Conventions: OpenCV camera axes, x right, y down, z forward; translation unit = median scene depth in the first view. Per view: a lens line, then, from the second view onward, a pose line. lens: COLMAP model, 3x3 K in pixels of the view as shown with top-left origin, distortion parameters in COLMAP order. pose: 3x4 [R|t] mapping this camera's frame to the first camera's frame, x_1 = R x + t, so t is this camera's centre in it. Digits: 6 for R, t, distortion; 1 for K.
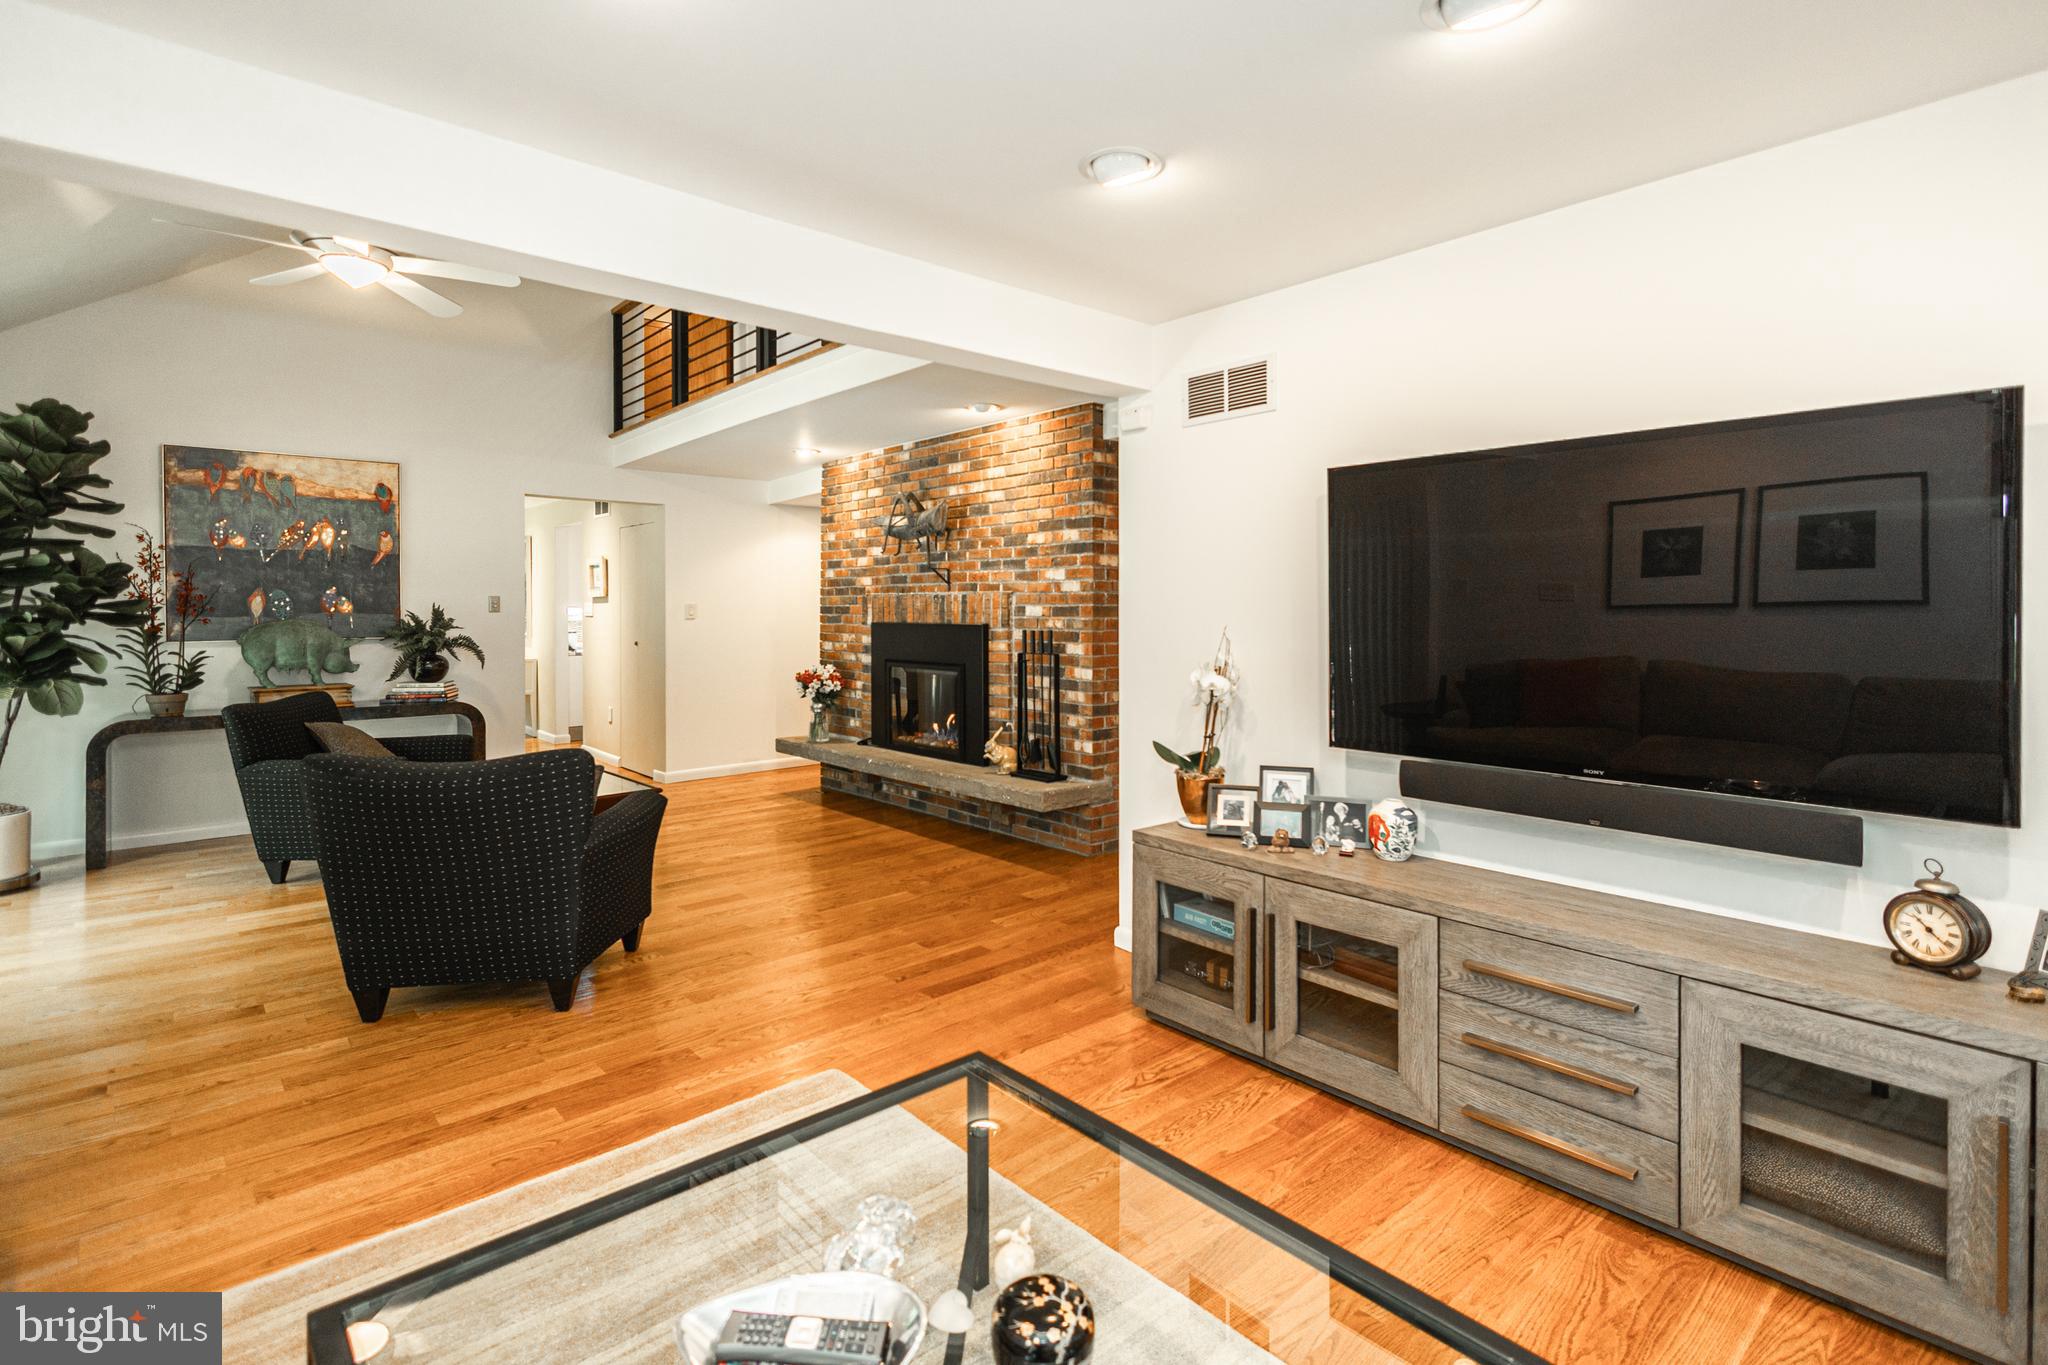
lens RADIAL K [[956.4, 0, 1027.8], [0, 956.4, 611.4], [0, 0, 1]] dist [0.016583, -0.003805]
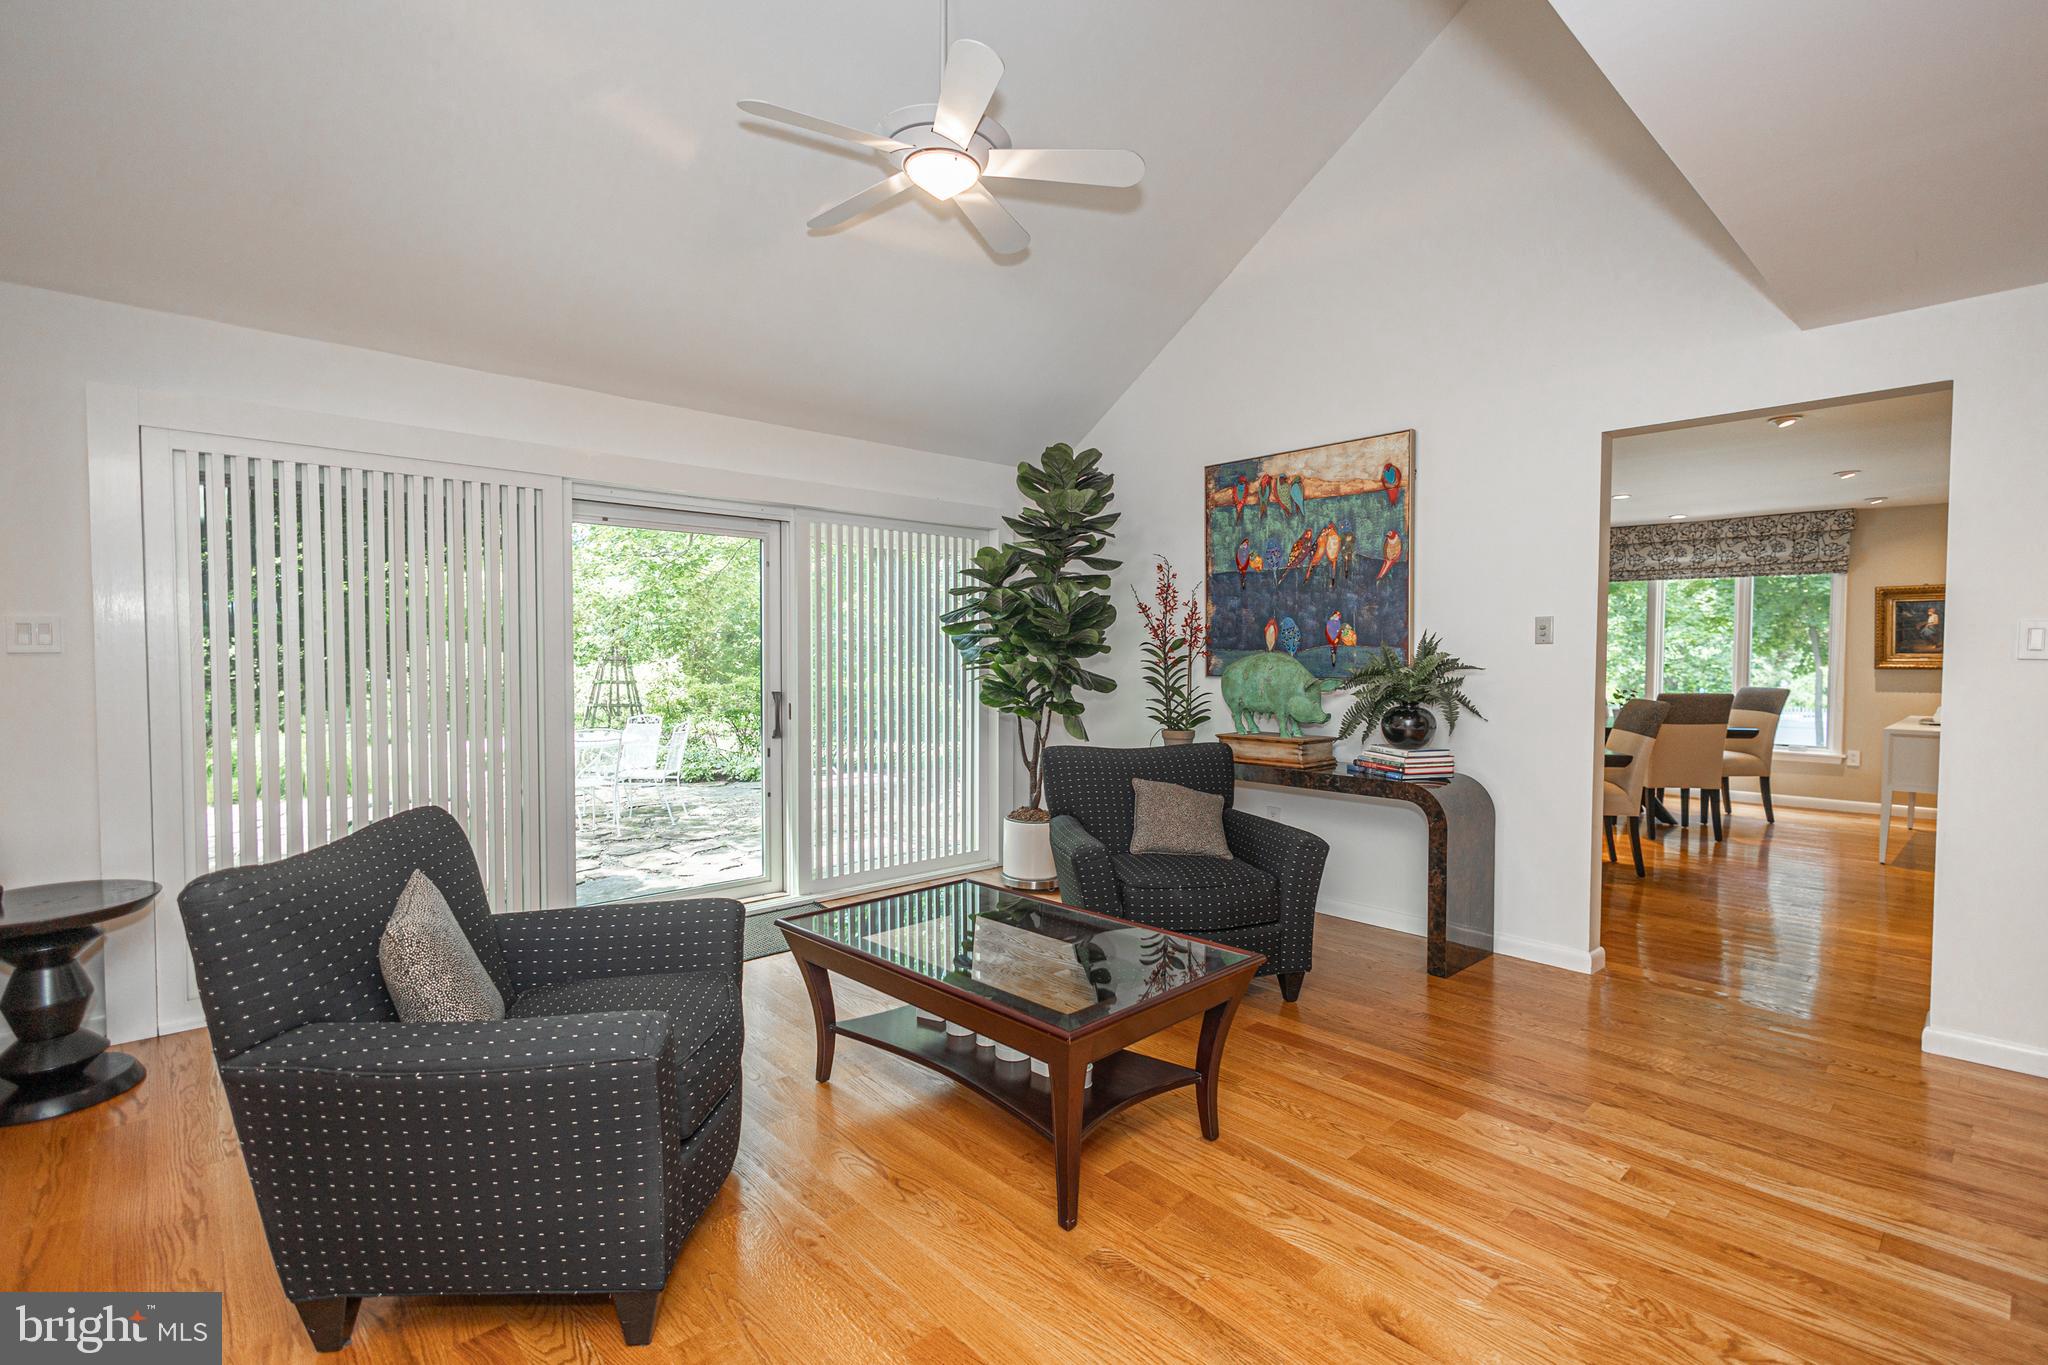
lens RADIAL K [[956.4, 0, 1027.8], [0, 956.4, 678.6], [0, 0, 1]] dist [0.016583, -0.003805]
pose [[0.007037, 0.029452, -0.999541, 0.044810], [-0.004578, 0.999557, 0.029420, 0.006994], [0.999965, 0.004369, 0.007168, 0.764720]]
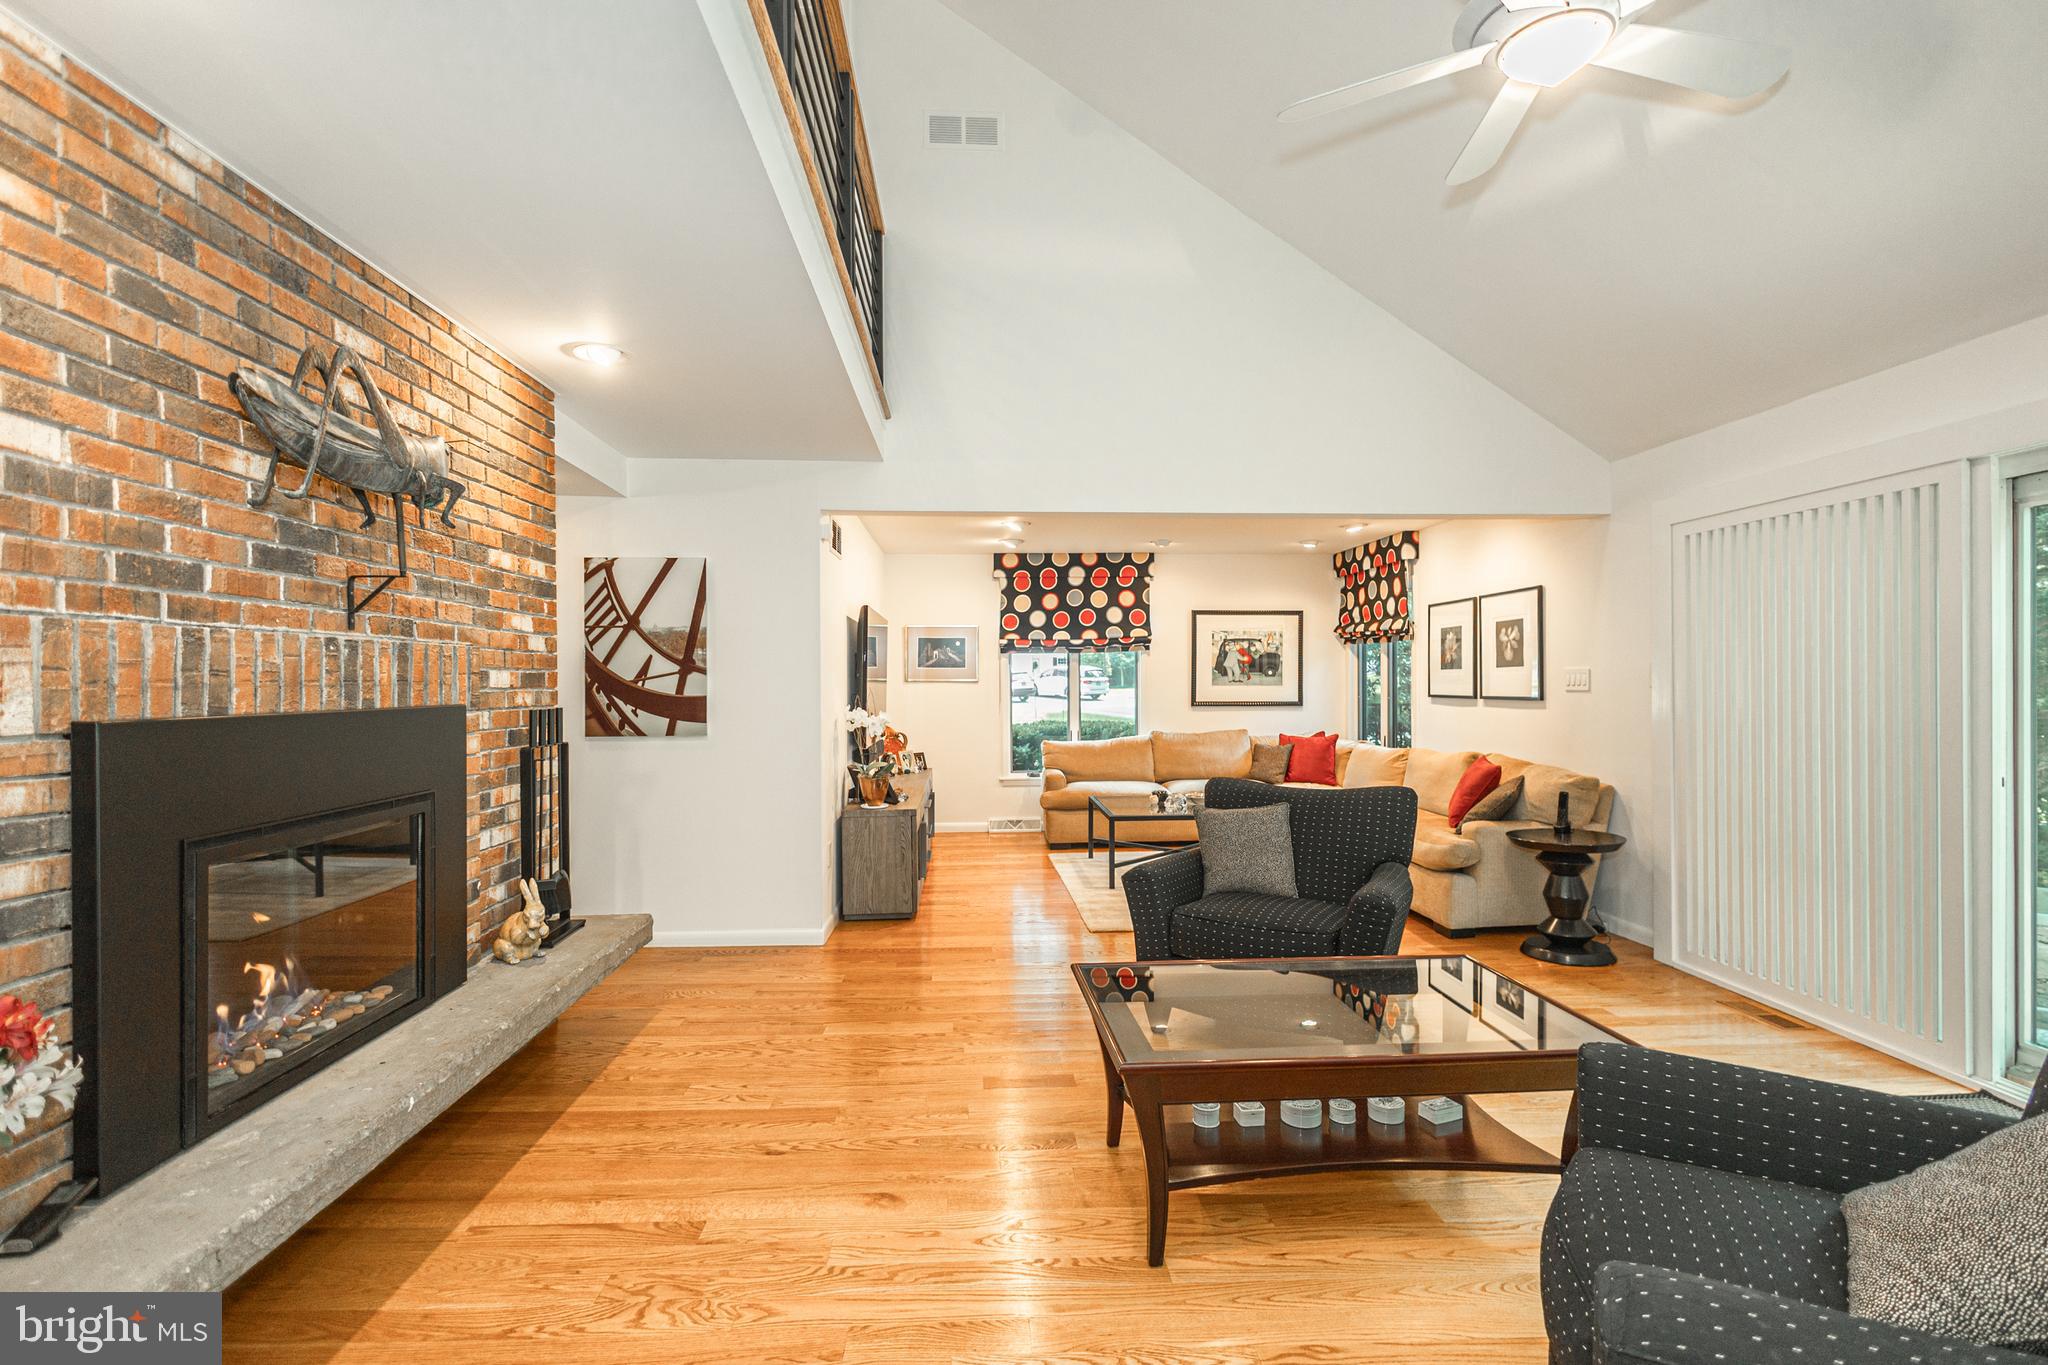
lens RADIAL K [[956.4, 0, 1019.3], [0, 956.4, 680.2], [0, 0, 1]] dist [0.016583, -0.003805]
pose [[-0.775754, 0.009920, 0.630958, -0.581017], [0.013840, 0.999903, 0.001295, 0.003664], [-0.630884, 0.009737, -0.775816, 1.170484]]
